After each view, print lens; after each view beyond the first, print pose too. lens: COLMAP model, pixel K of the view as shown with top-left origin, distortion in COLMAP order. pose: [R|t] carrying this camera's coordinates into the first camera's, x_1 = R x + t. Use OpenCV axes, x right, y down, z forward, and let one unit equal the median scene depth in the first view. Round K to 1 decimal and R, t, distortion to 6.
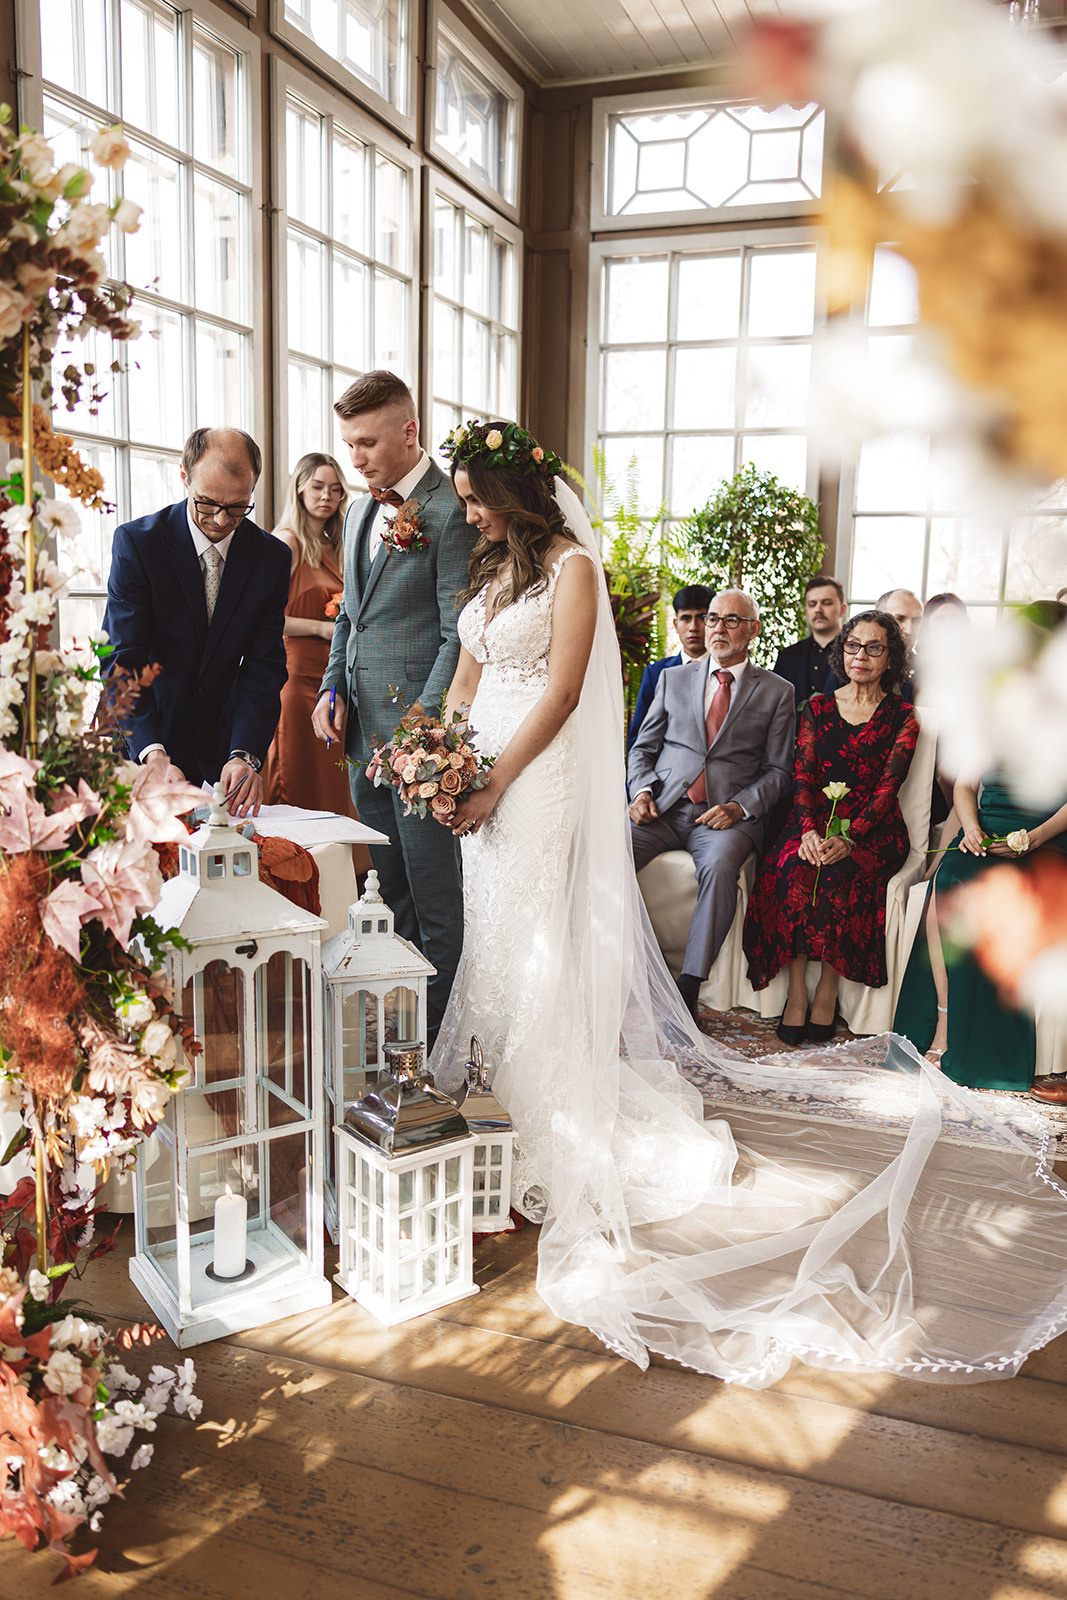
lens RADIAL K [[1245.4, 0, 517.7], [0, 1245.4, 794.1], [0, 0, 1]] dist [-0.008352, 0.019356]
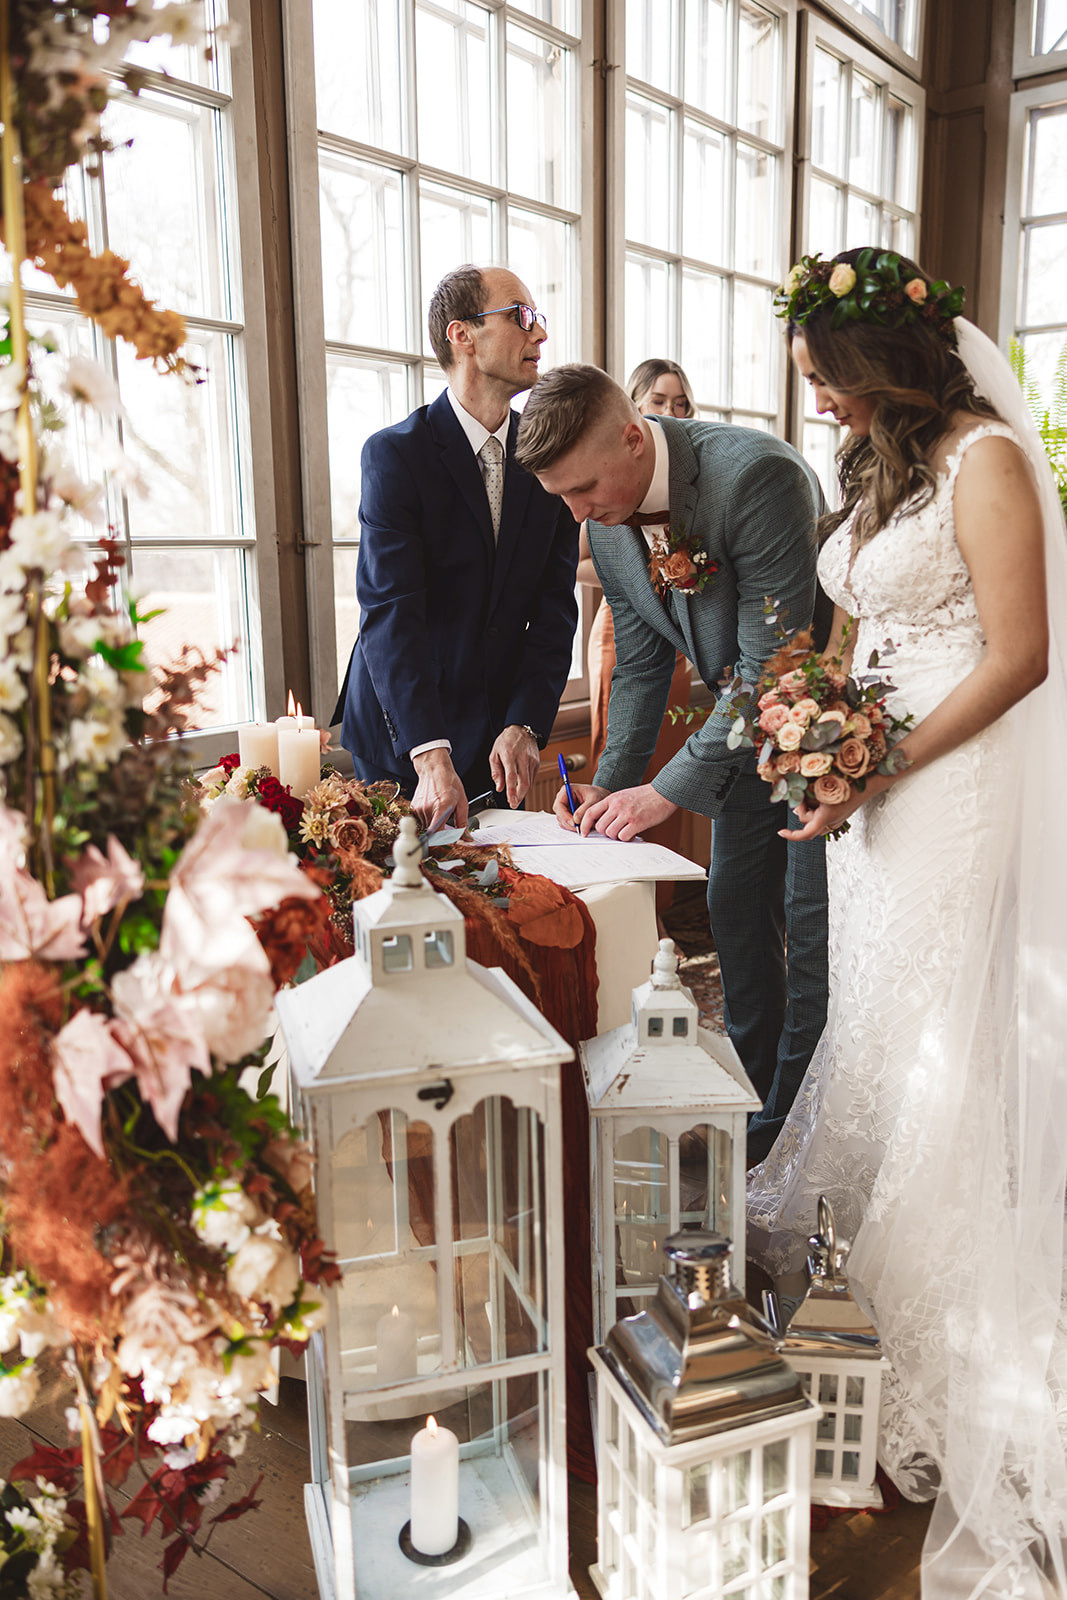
lens RADIAL K [[1245.4, 0, 517.7], [0, 1245.4, 794.1], [0, 0, 1]] dist [-0.008352, 0.019356]
pose [[0.954805, 0.020249, -0.296542, 0.001058], [-0.008987, 0.999187, 0.039291, -0.038518], [0.297097, -0.034850, 0.954211, 0.341024]]
